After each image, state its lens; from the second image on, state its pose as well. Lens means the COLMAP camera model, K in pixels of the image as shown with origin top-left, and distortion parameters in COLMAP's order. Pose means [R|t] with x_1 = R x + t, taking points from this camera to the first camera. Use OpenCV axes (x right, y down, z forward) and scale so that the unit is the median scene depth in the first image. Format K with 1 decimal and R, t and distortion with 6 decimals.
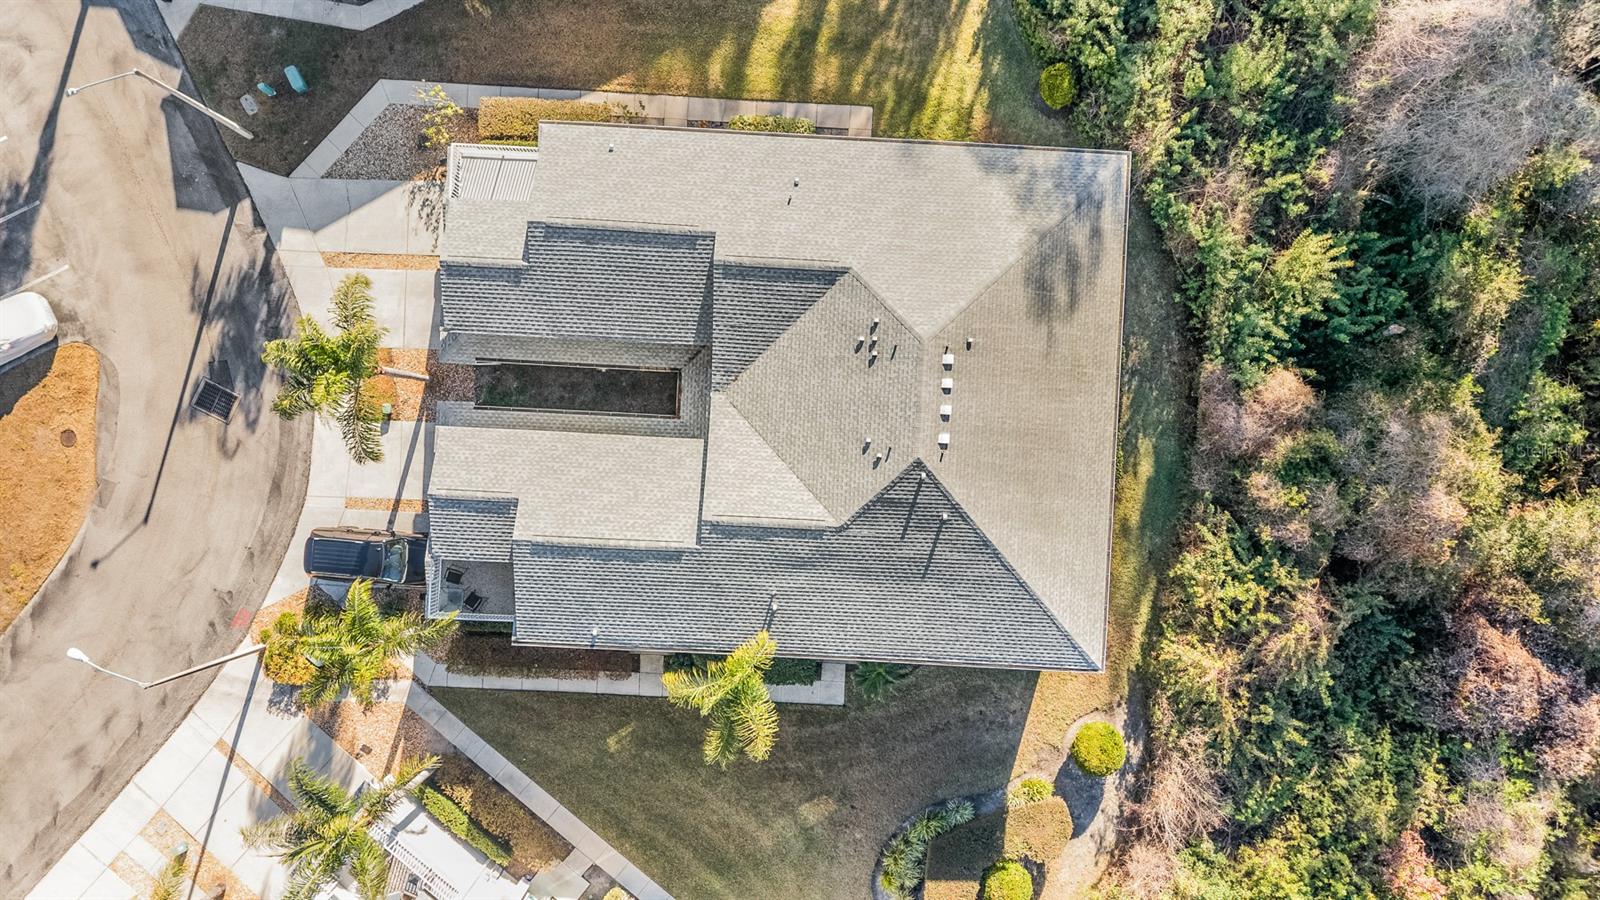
lens RADIAL K [[1068.9, 0, 798.2], [0, 1068.9, 435.8], [0, 0, 1]] dist [0.029215, -0.040411]
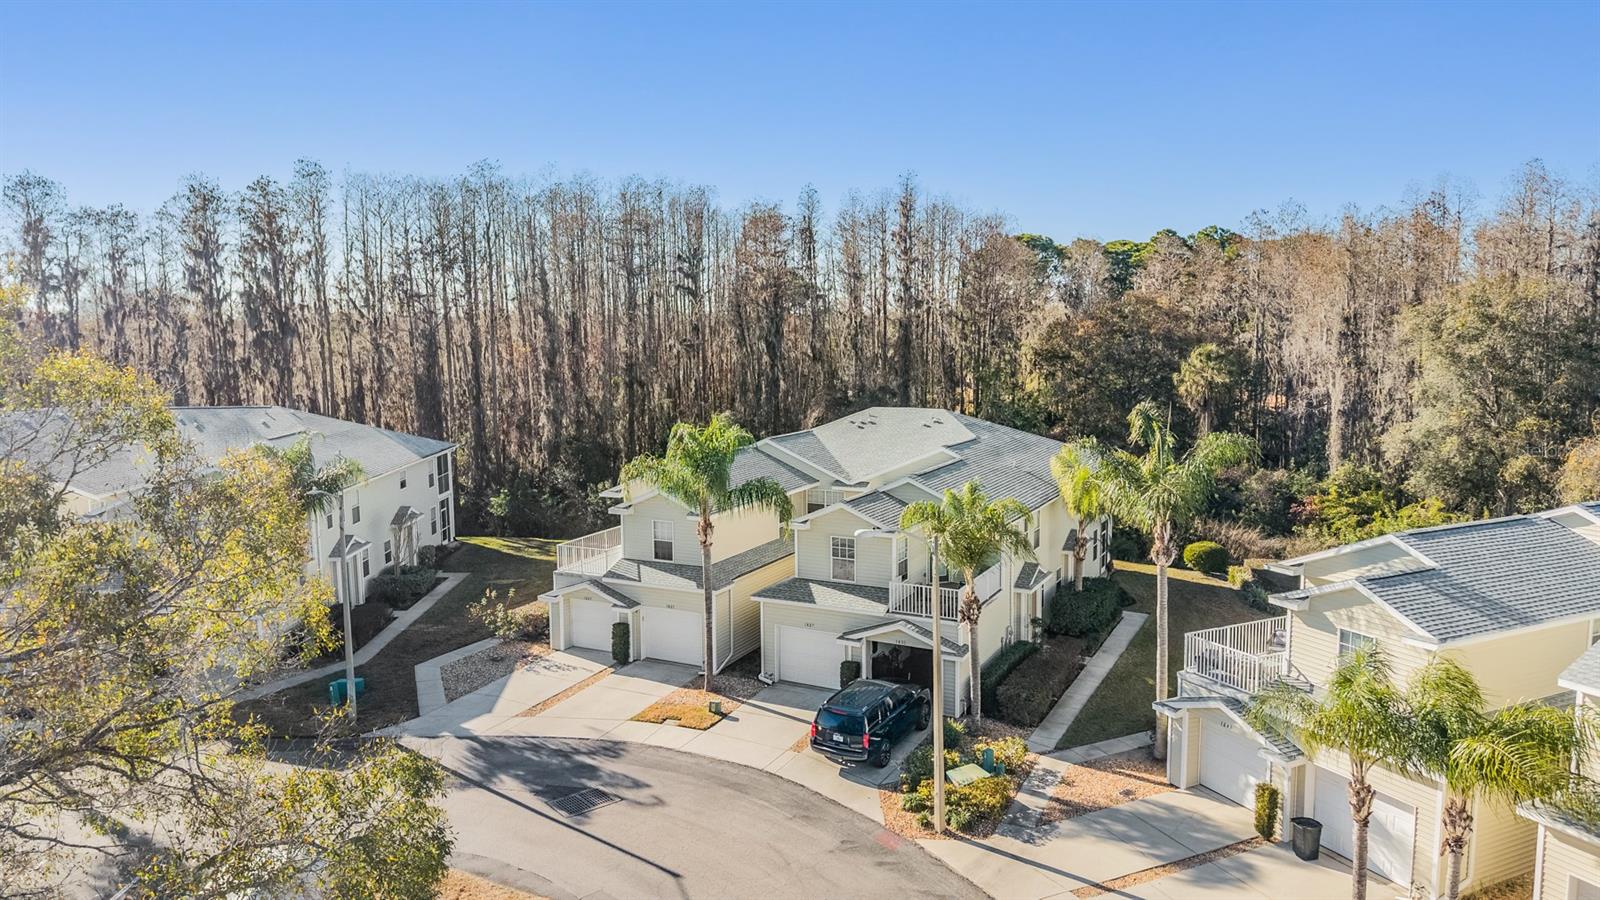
lens RADIAL K [[1068.9, 0, 797.4], [0, 1068.9, 443.6], [0, 0, 1]] dist [0.029215, -0.040411]
pose [[0.421918, -0.116097, 0.899170, -1.091980], [0.906485, 0.036000, -0.420702, 0.383003], [0.016473, 0.992585, 0.120429, 0.687517]]
